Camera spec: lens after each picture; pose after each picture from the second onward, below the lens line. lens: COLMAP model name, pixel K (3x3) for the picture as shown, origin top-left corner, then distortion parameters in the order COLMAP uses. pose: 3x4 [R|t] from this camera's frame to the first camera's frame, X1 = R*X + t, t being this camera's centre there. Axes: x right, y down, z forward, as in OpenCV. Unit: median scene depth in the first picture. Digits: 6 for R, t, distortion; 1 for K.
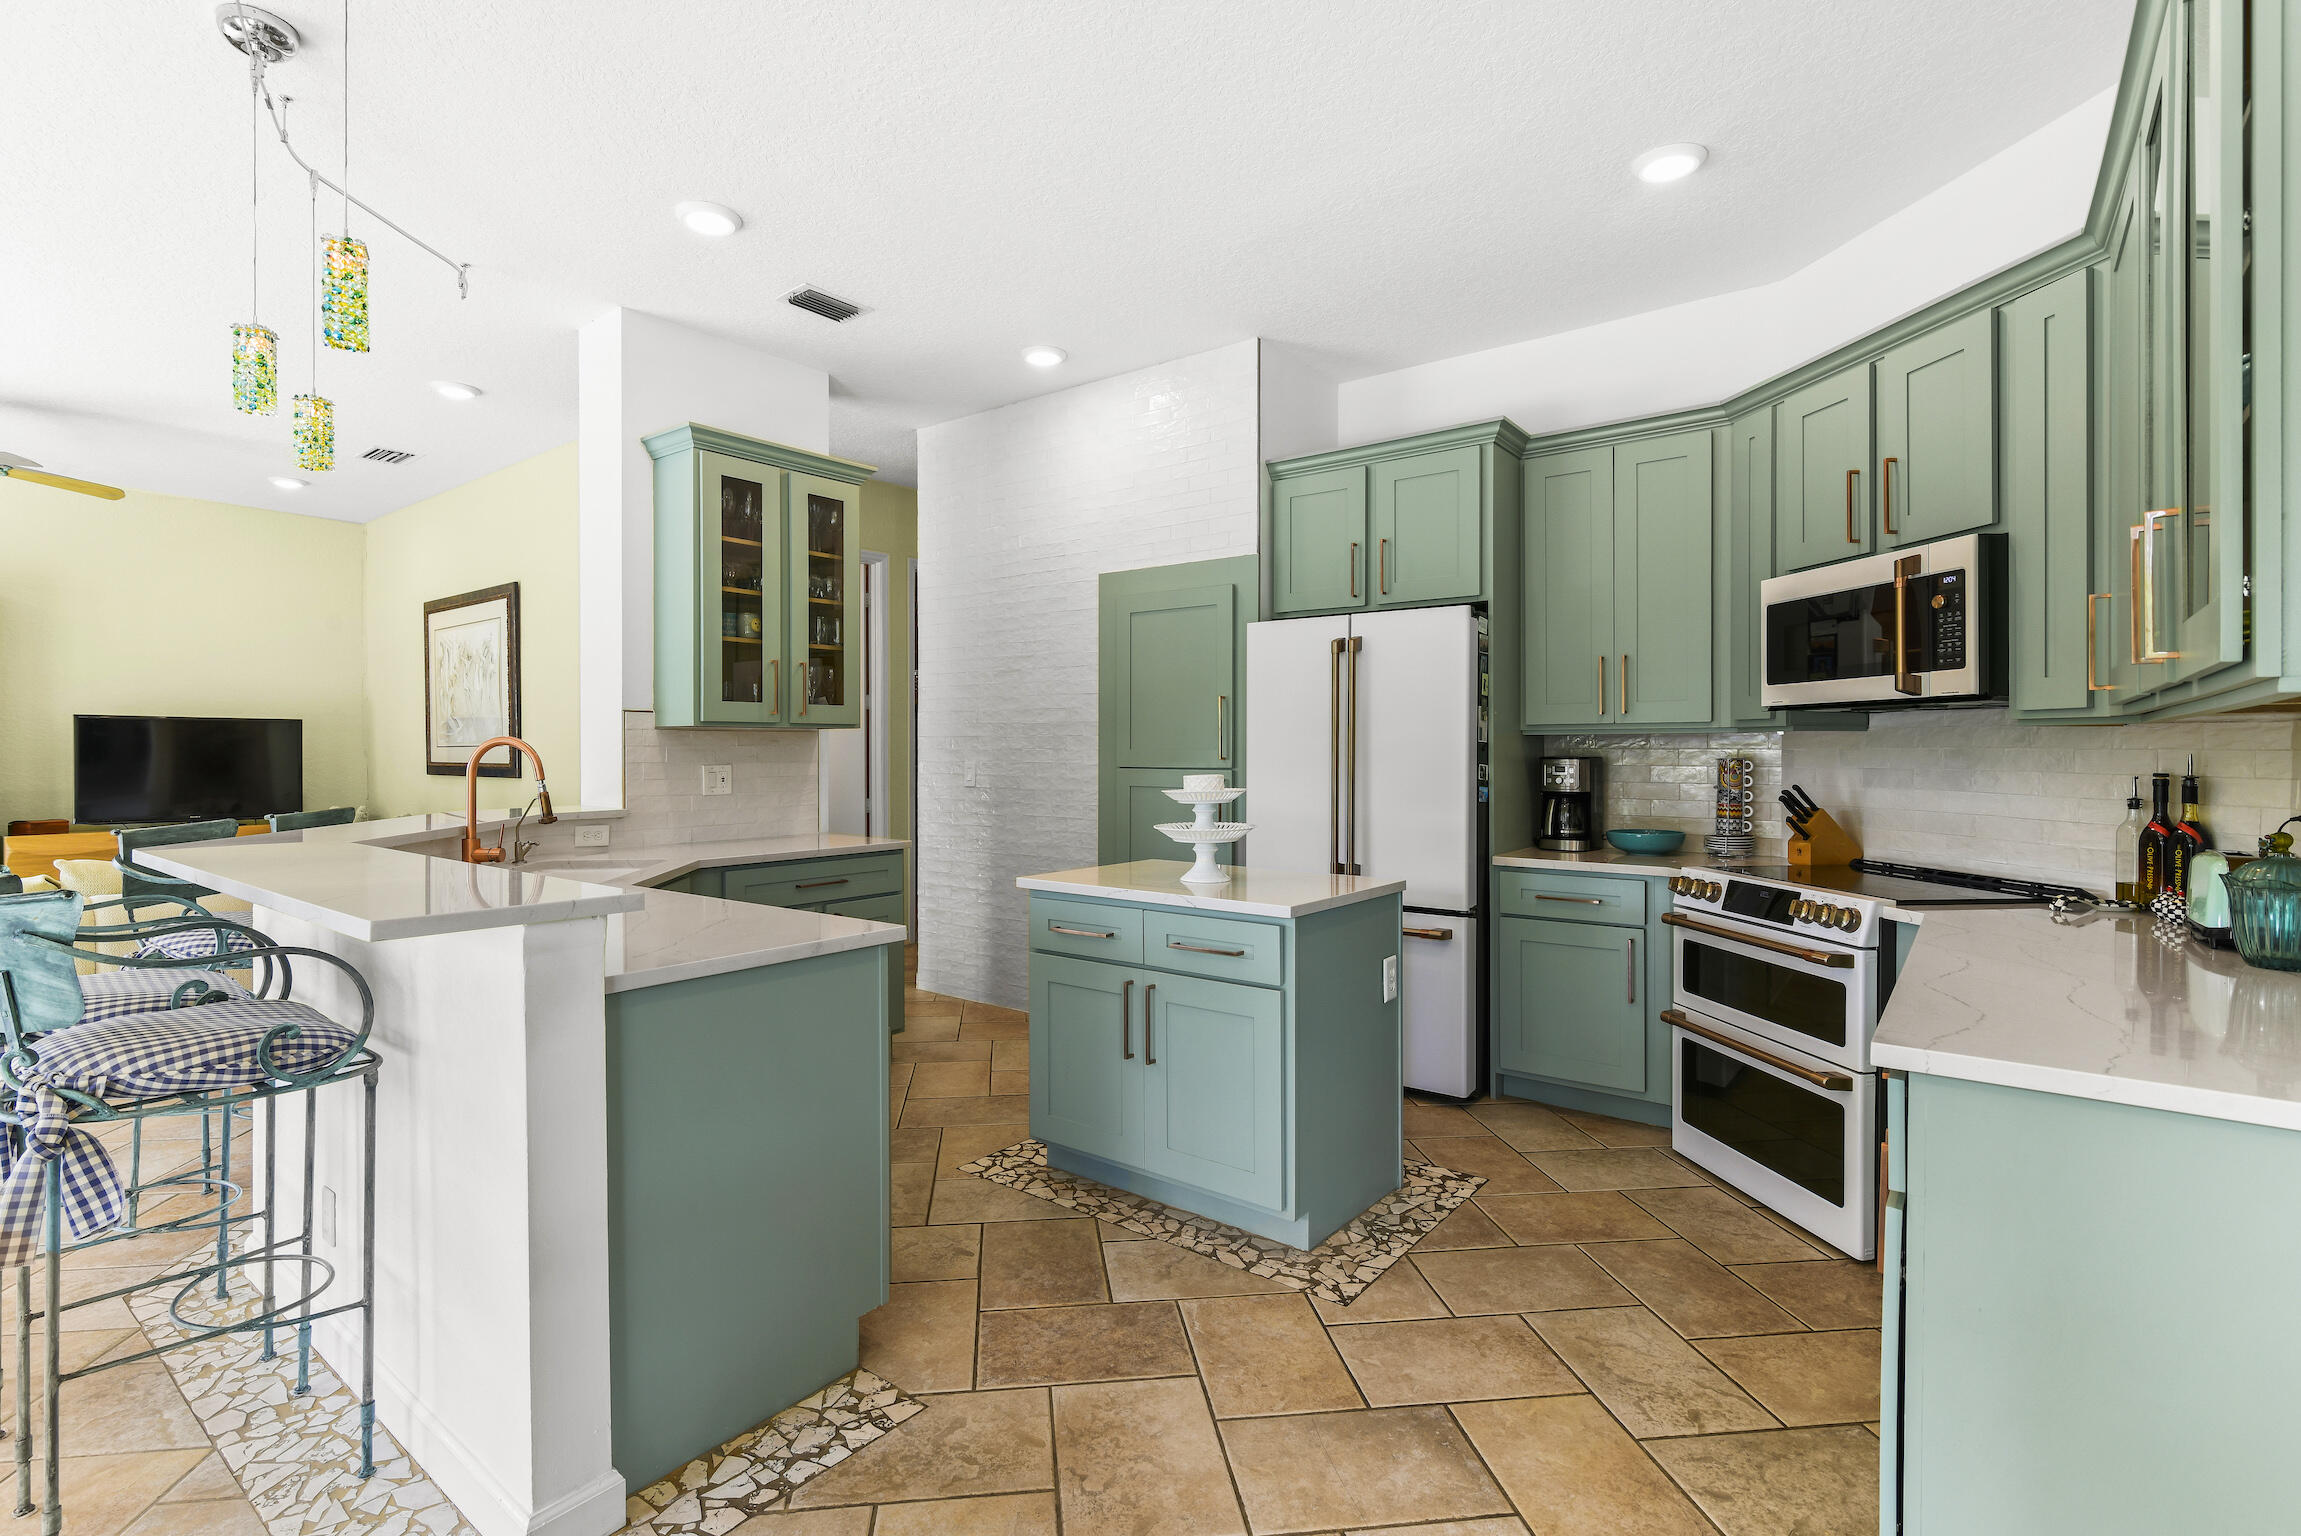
lens RADIAL K [[1074.4, 0, 1134.5], [0, 1074.4, 757.6], [0, 0, 1]] dist [-0.001218, -0.000320]
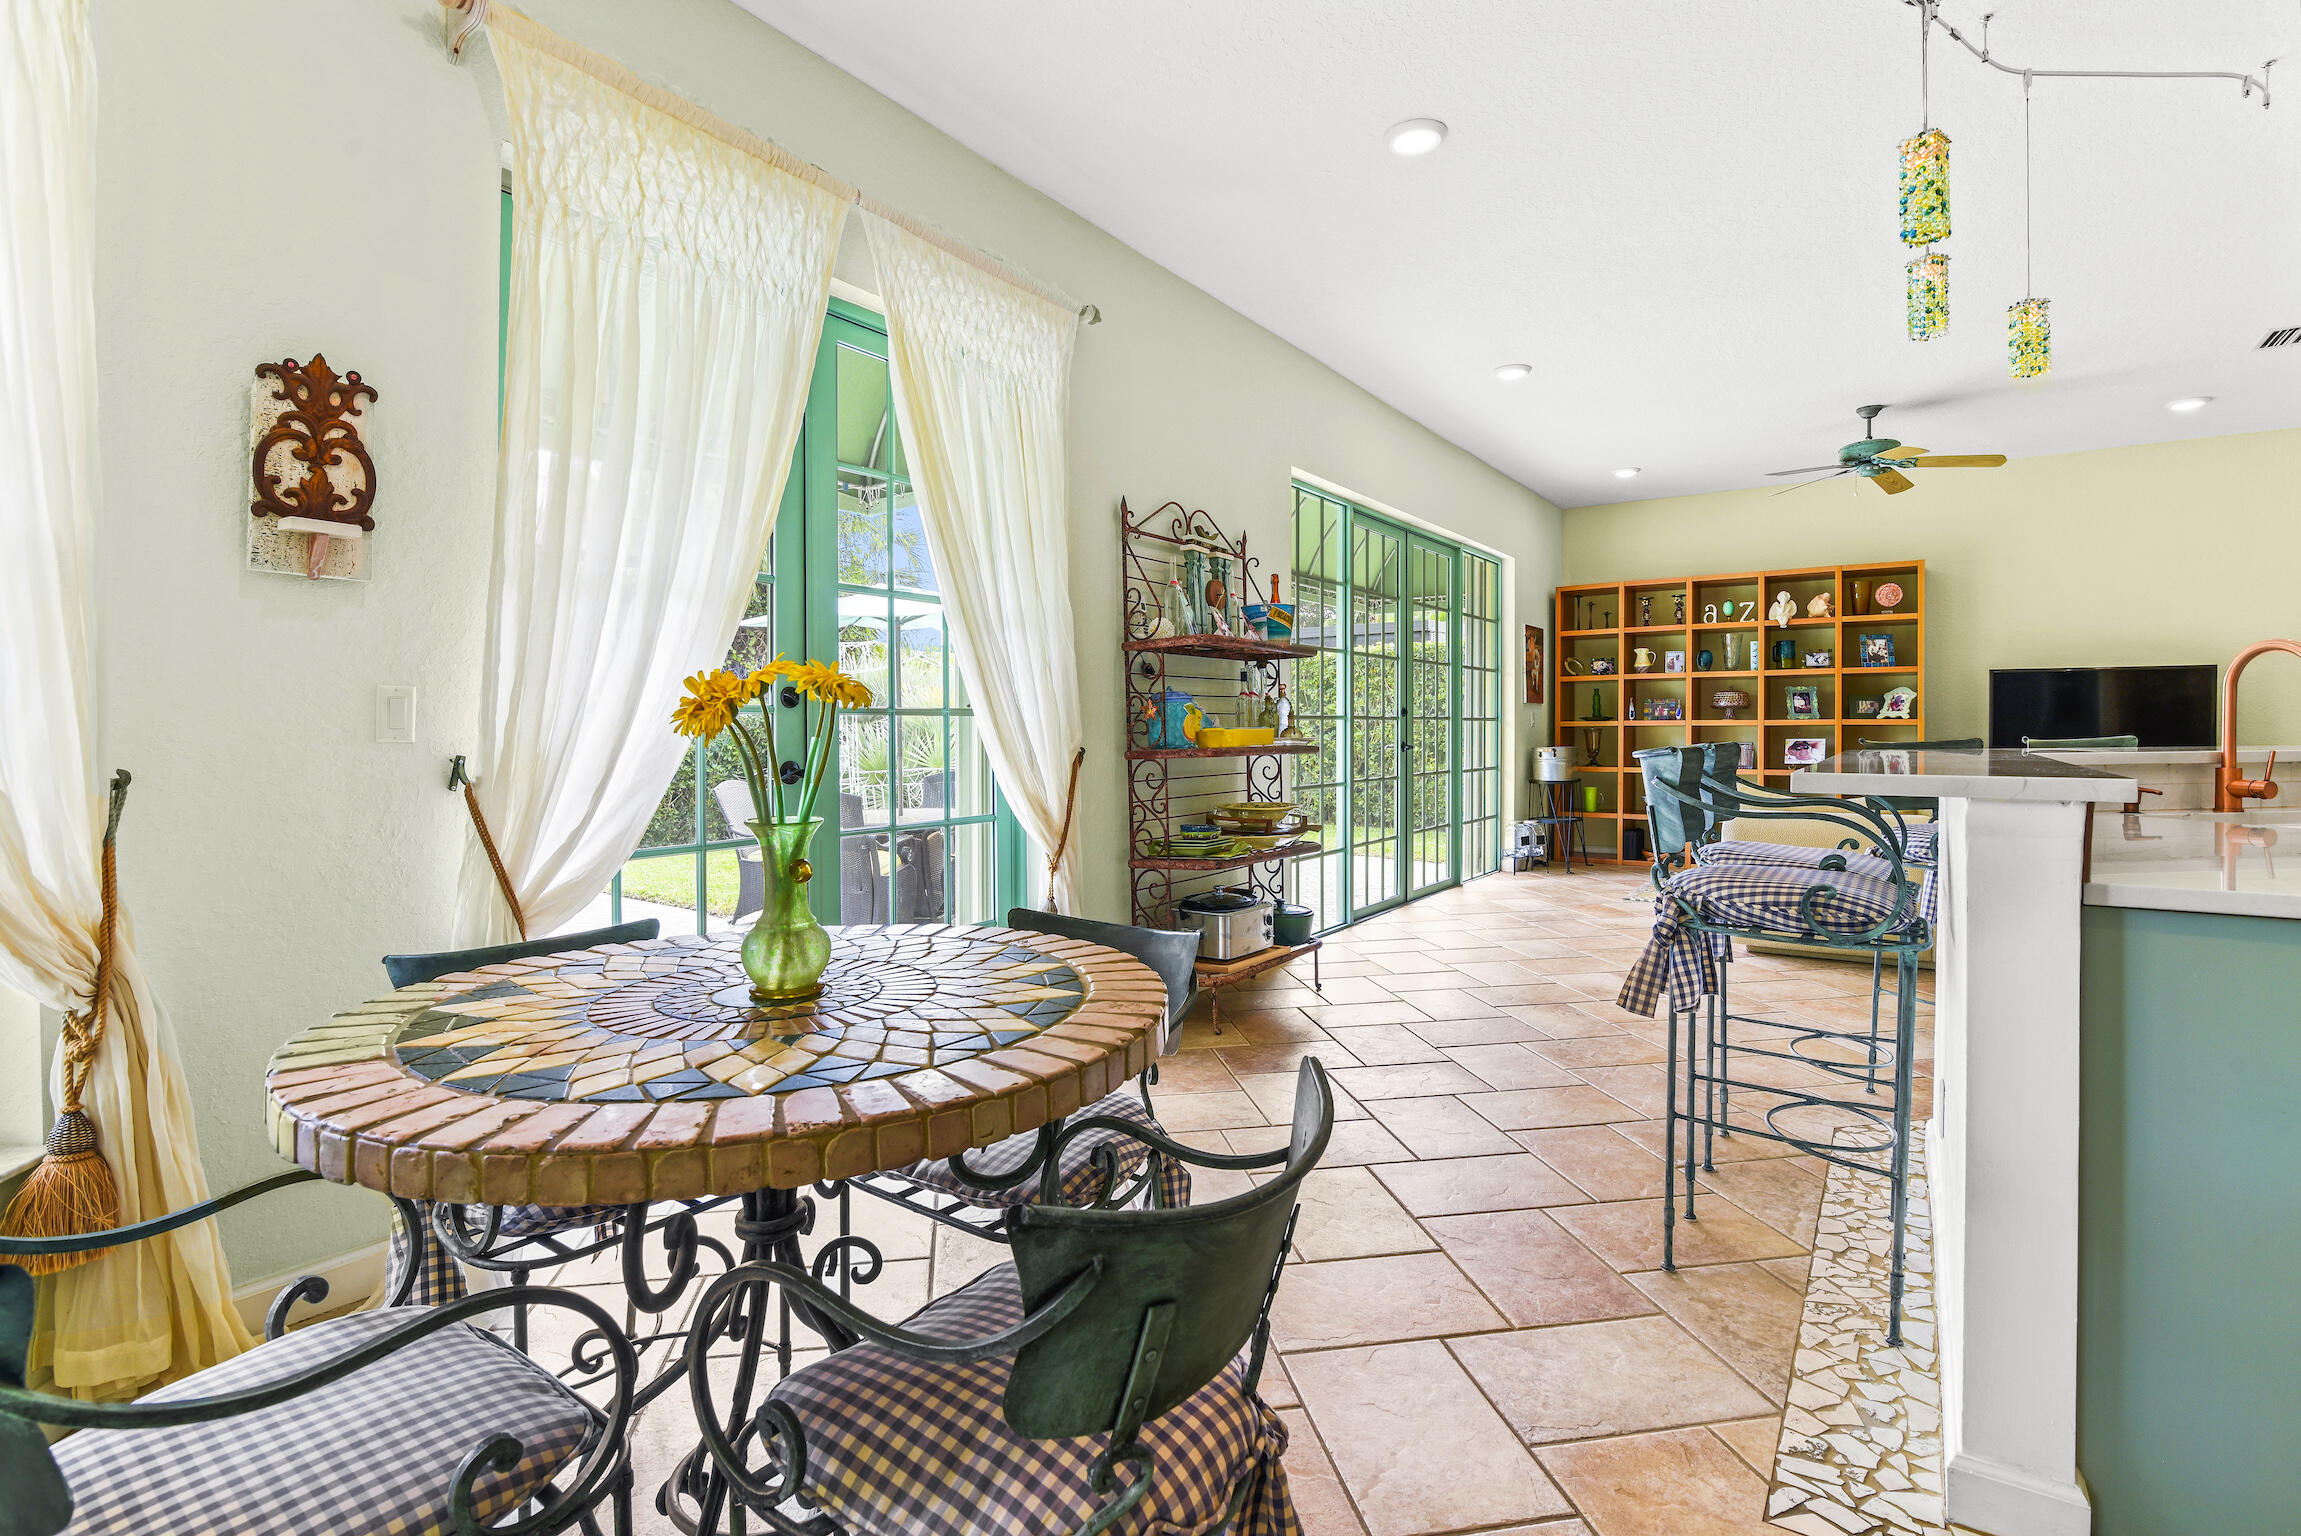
lens RADIAL K [[1081.0, 0, 1148.5], [0, 1081.0, 726.8], [0, 0, 1]] dist [-0.015391, -0.000055]
pose [[0.049955, 0.001625, -0.998750, 0.149733], [-0.005808, 0.999982, 0.001336, 0.048113], [0.998735, 0.005734, 0.049963, 0.135476]]
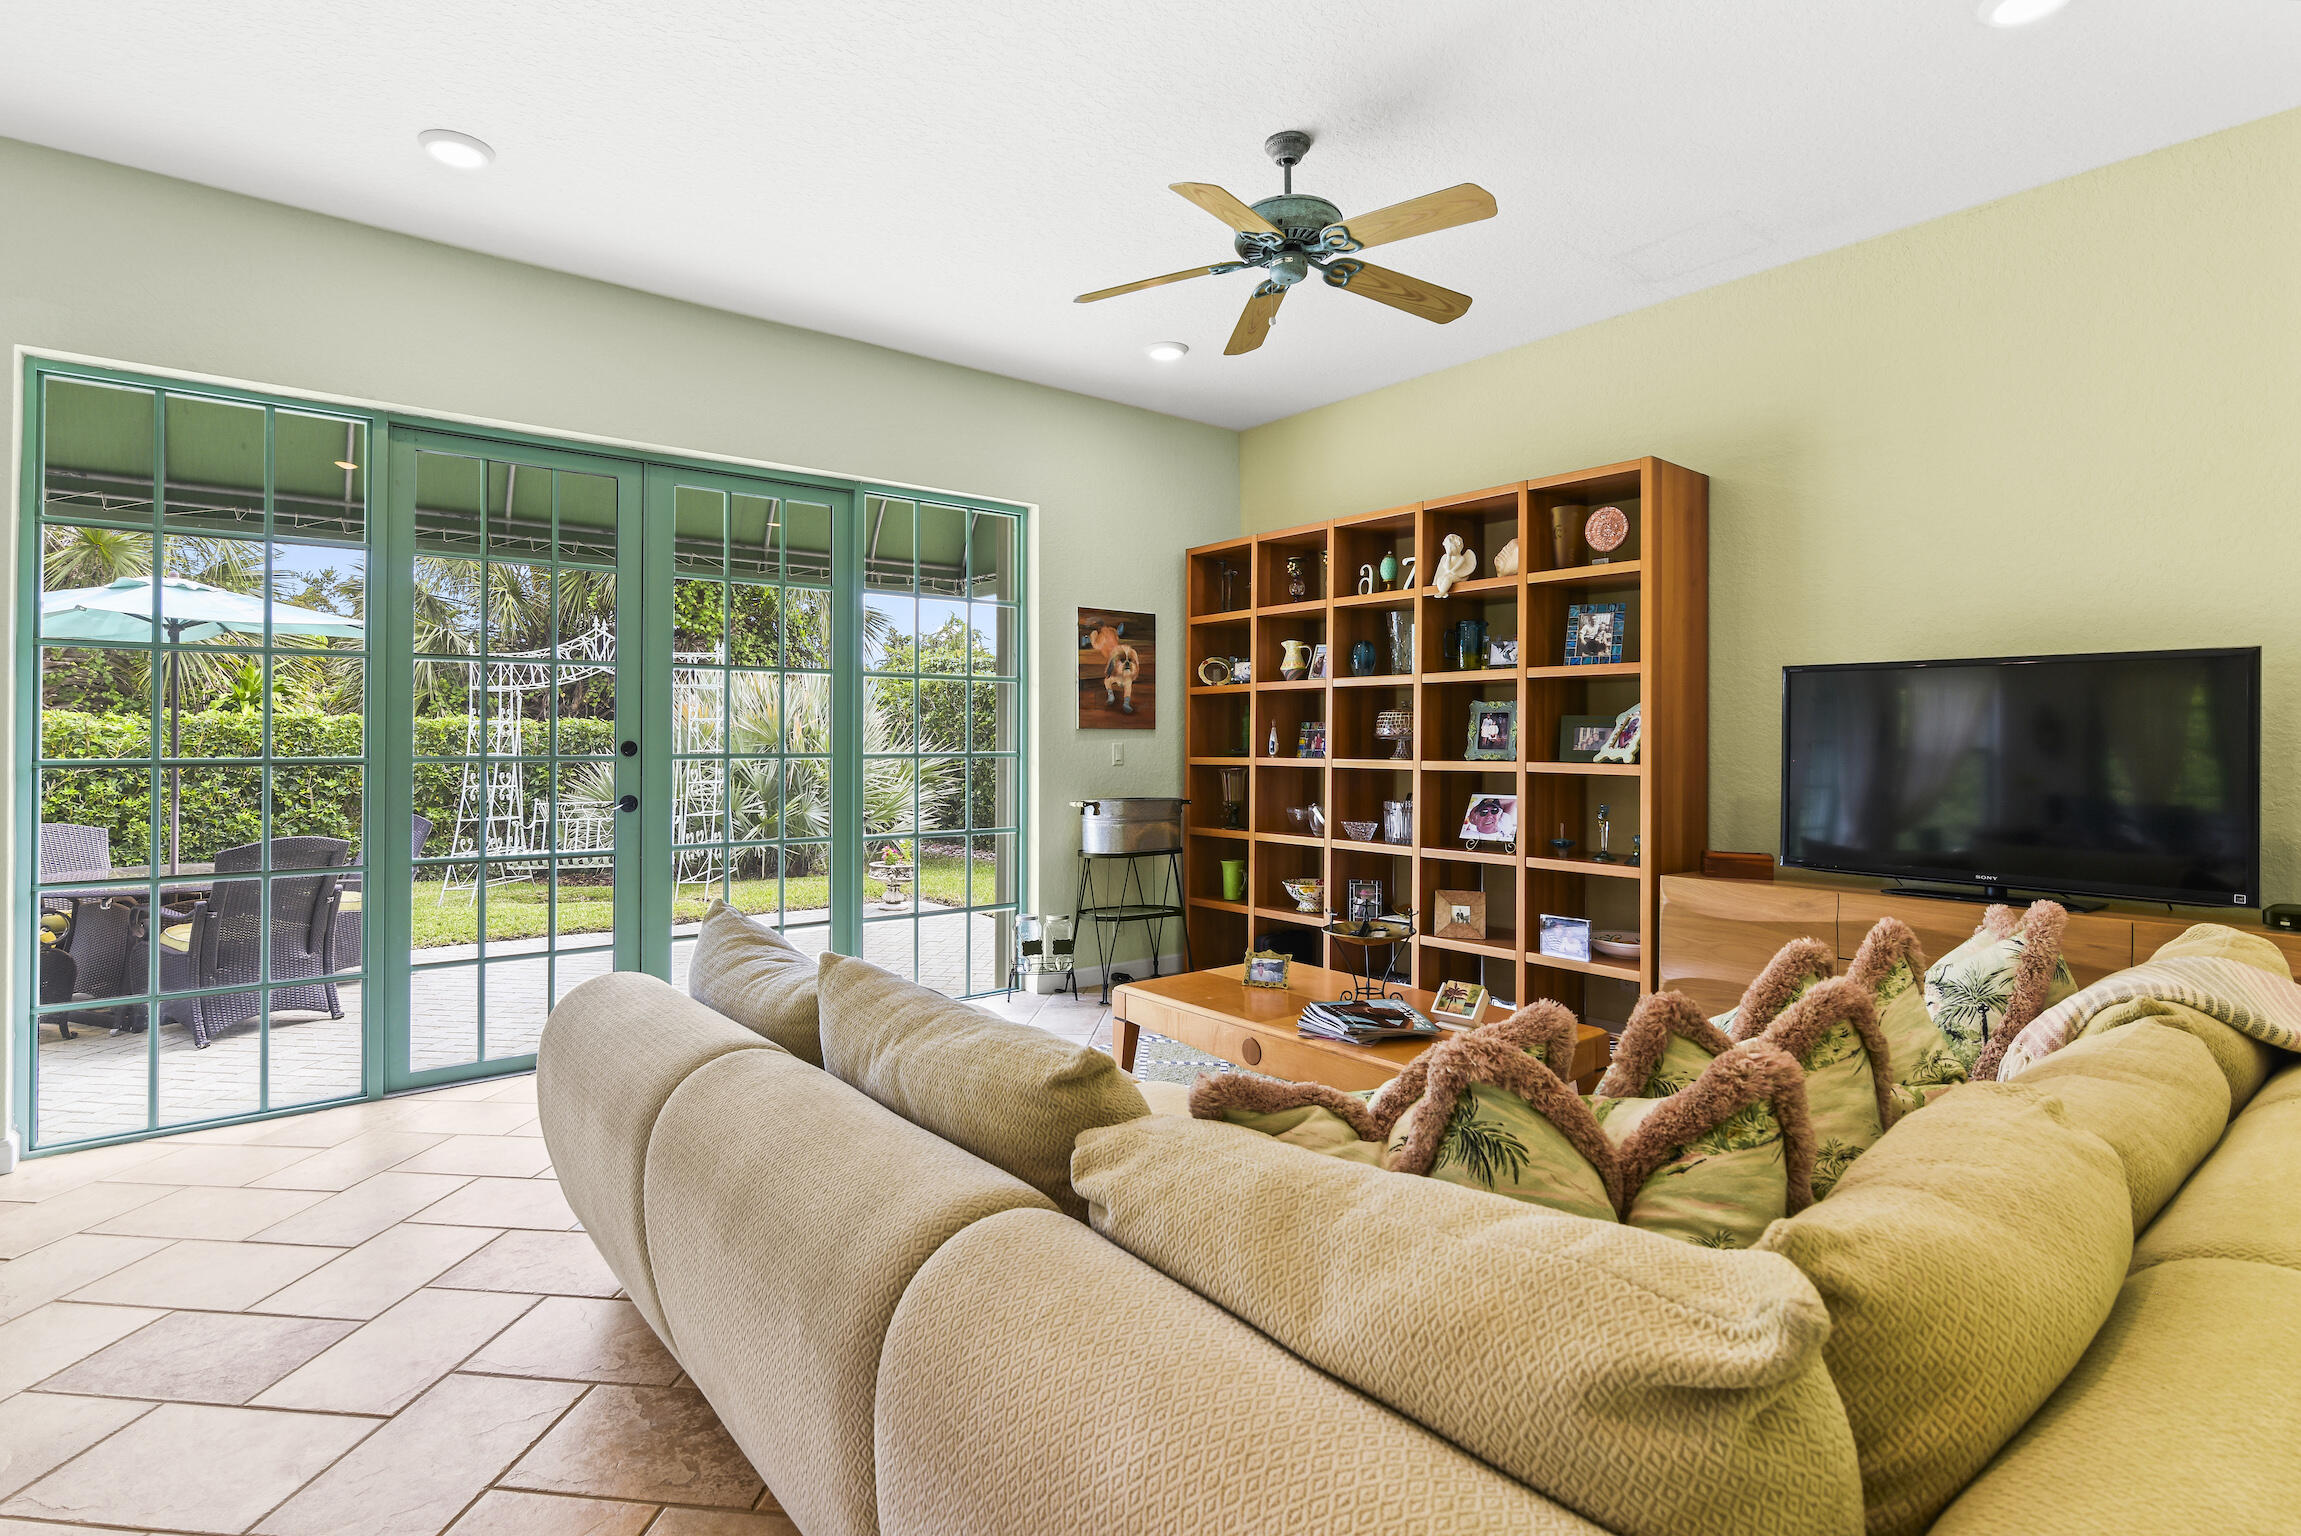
lens RADIAL K [[1116.9, 0, 1122.0], [0, 1116.9, 729.0], [0, 0, 1]] dist [-0.000249, 0.000435]
pose [[-0.236234, -0.008343, -0.971660, -0.728647], [-0.009033, 0.999939, -0.006389, -0.001077], [0.971654, 0.007267, -0.236295, 1.644588]]
